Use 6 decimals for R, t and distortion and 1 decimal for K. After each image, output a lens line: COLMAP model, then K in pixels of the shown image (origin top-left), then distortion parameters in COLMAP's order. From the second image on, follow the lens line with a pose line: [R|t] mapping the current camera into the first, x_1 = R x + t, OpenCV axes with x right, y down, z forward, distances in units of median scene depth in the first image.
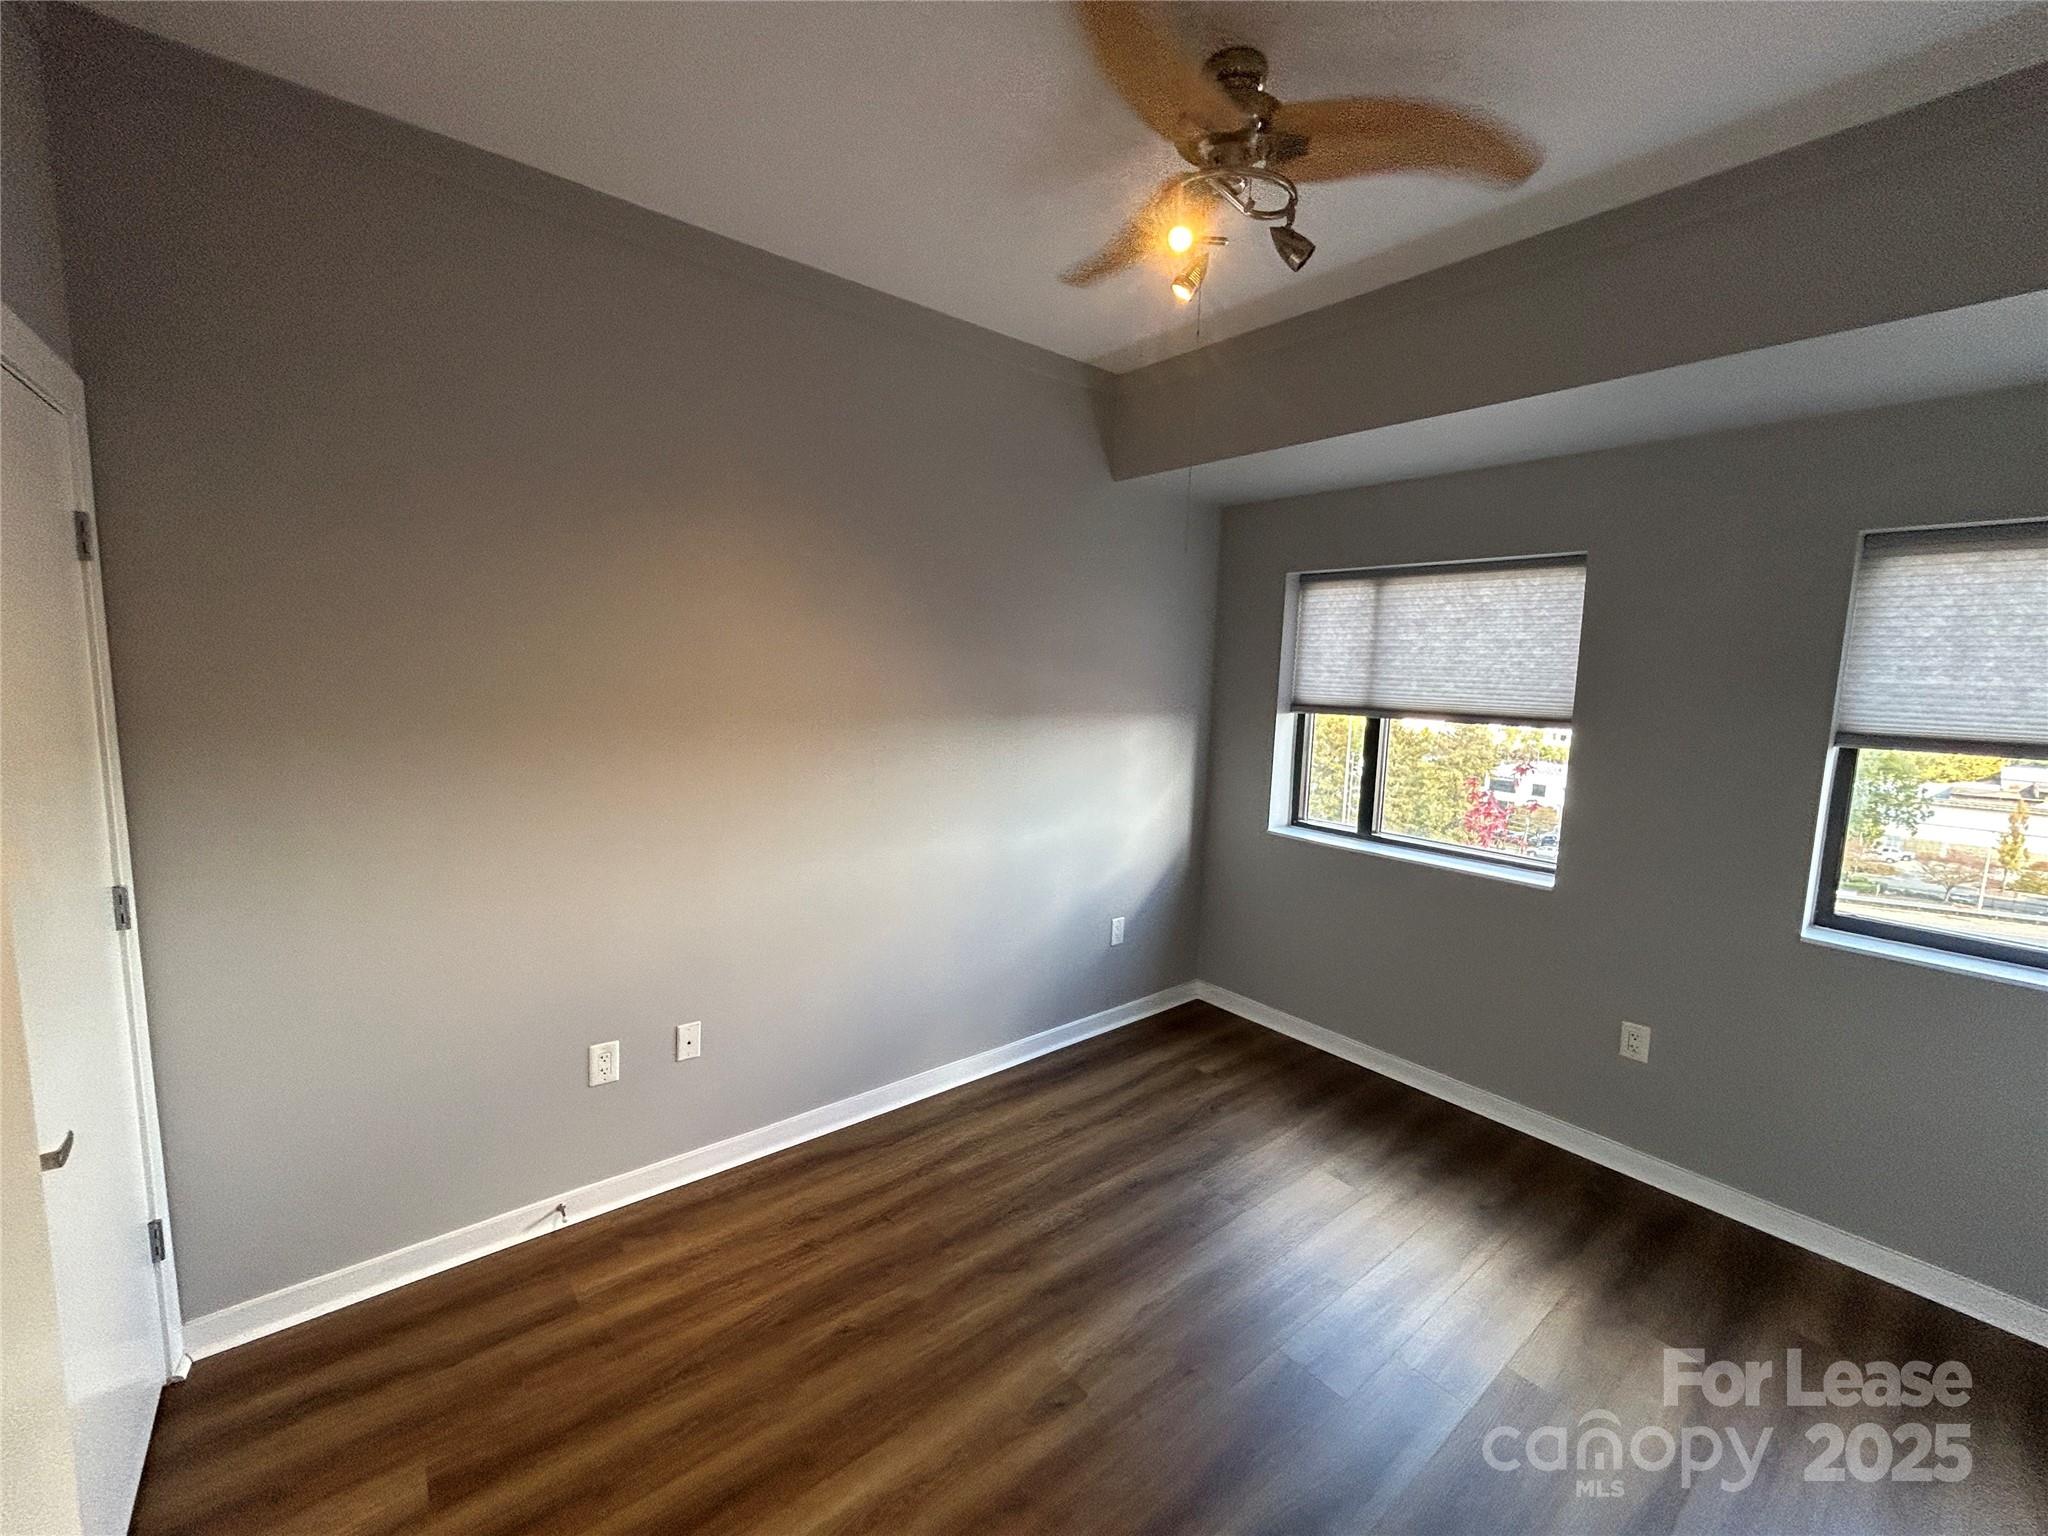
lens RADIAL K [[818.8, 0, 1024.0], [0, 818.8, 768.0], [0, 0, 1]] dist [0.001149, 0.000392]
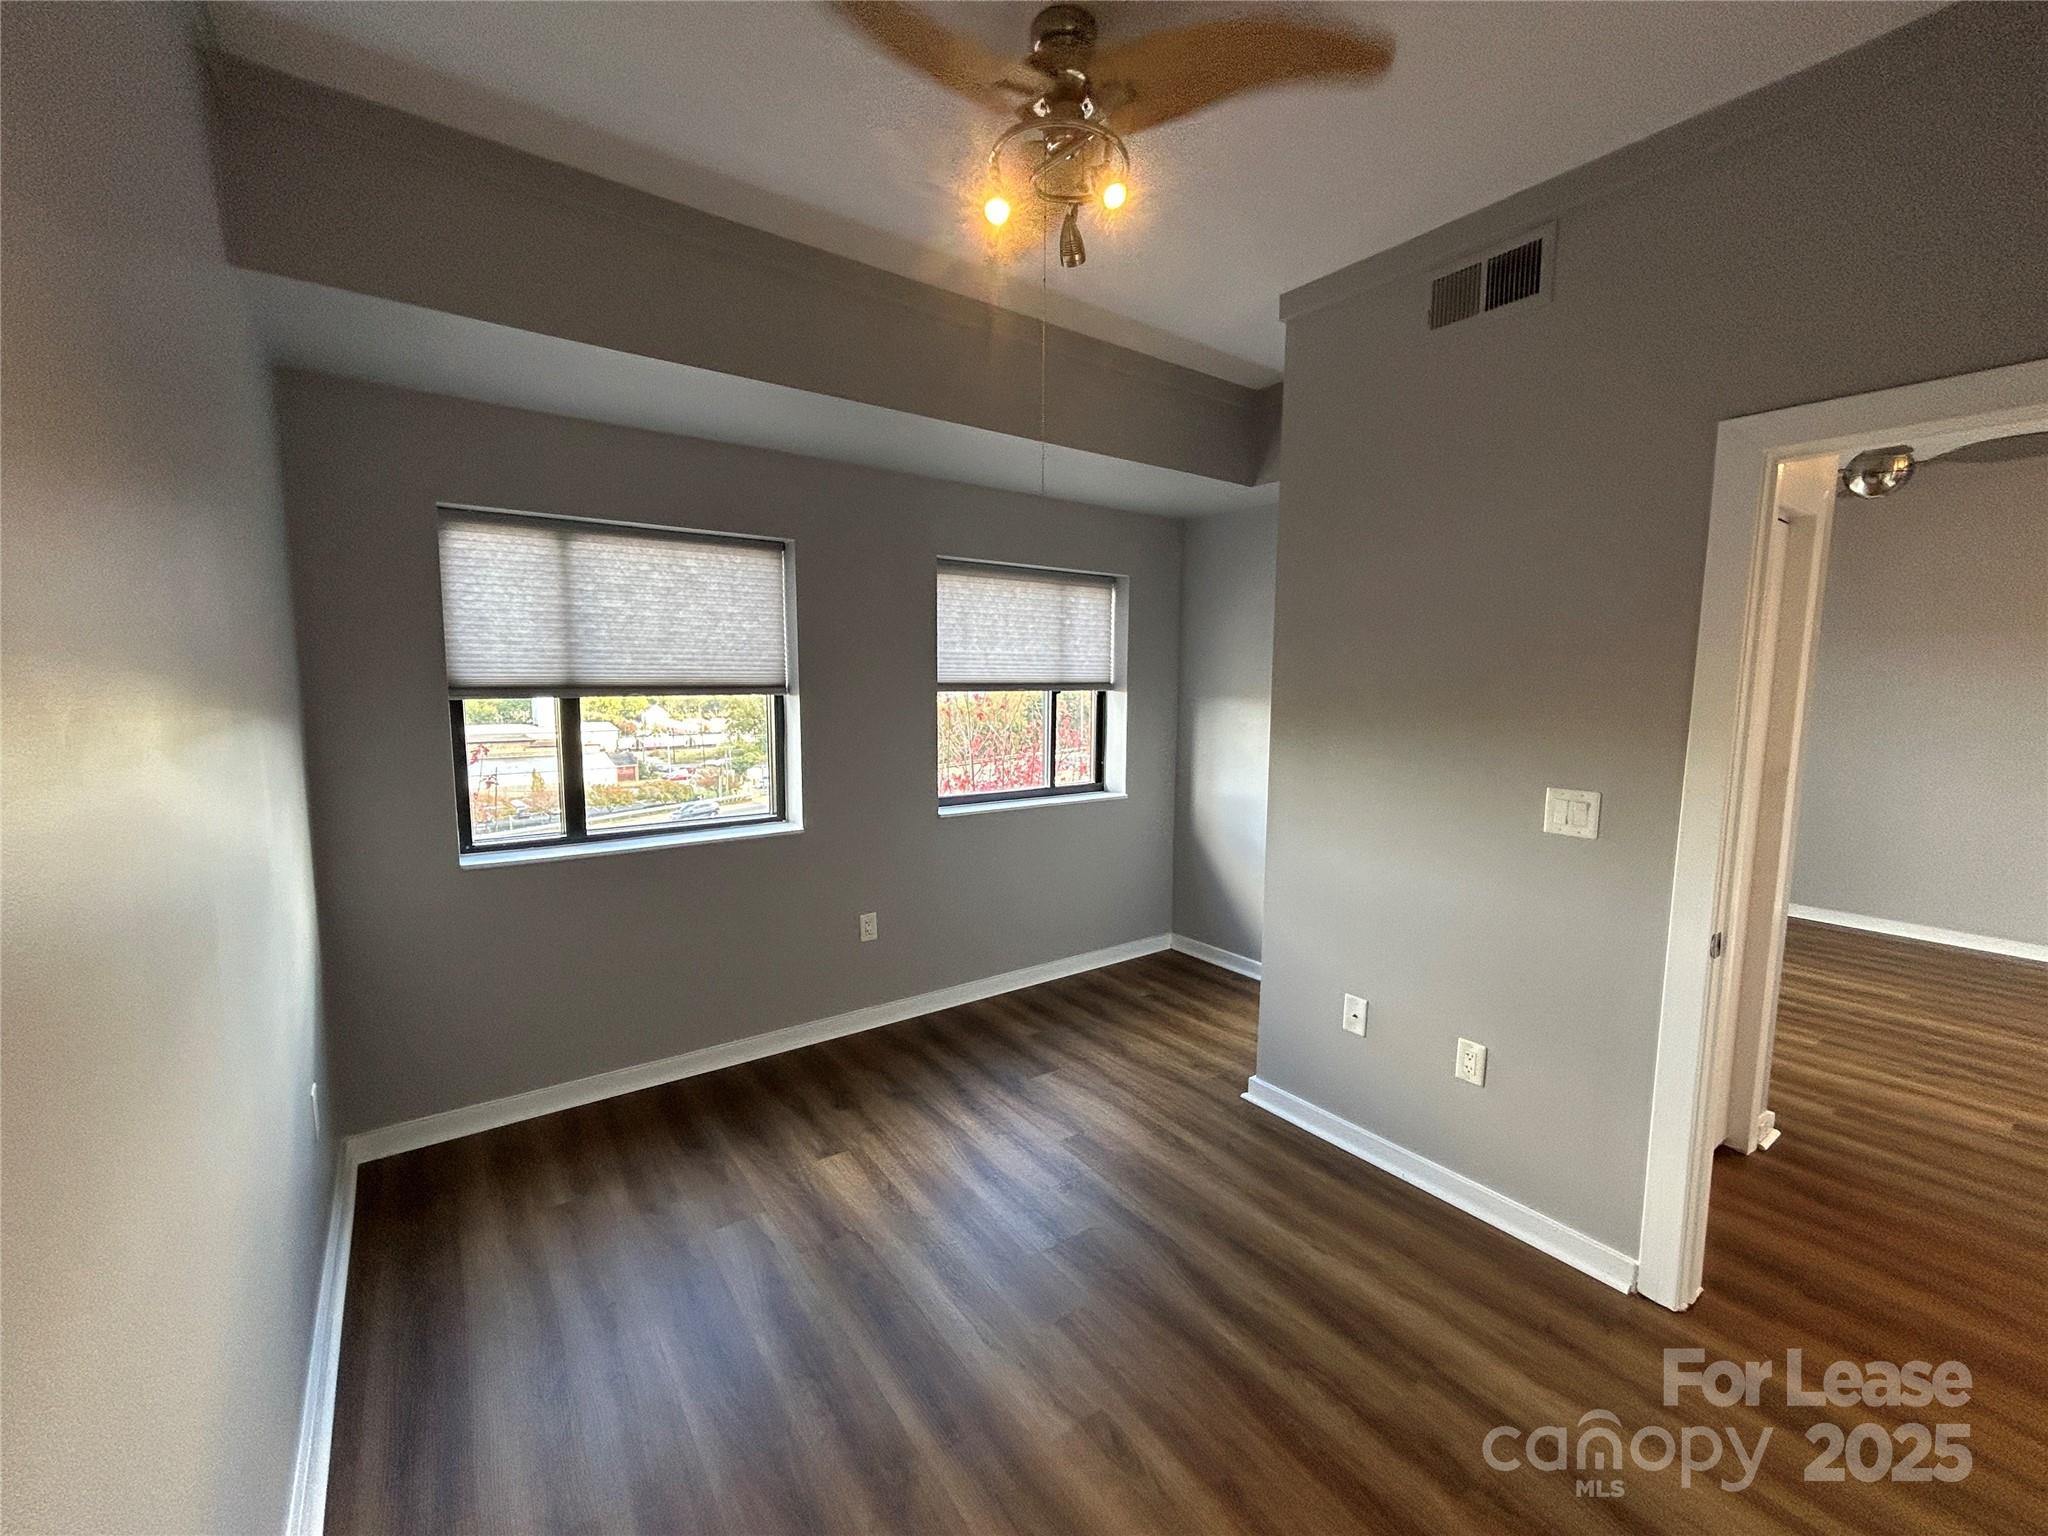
lens RADIAL K [[832.1, 0, 1024.0], [0, 832.1, 768.0], [0, 0, 1]] dist [-0.001099, 0.000676]
pose [[0.061938, -0.155782, 0.985848, -0.425613], [0.106058, 0.983179, 0.148697, -0.073291], [-0.992429, 0.095347, 0.077418, 0.514706]]
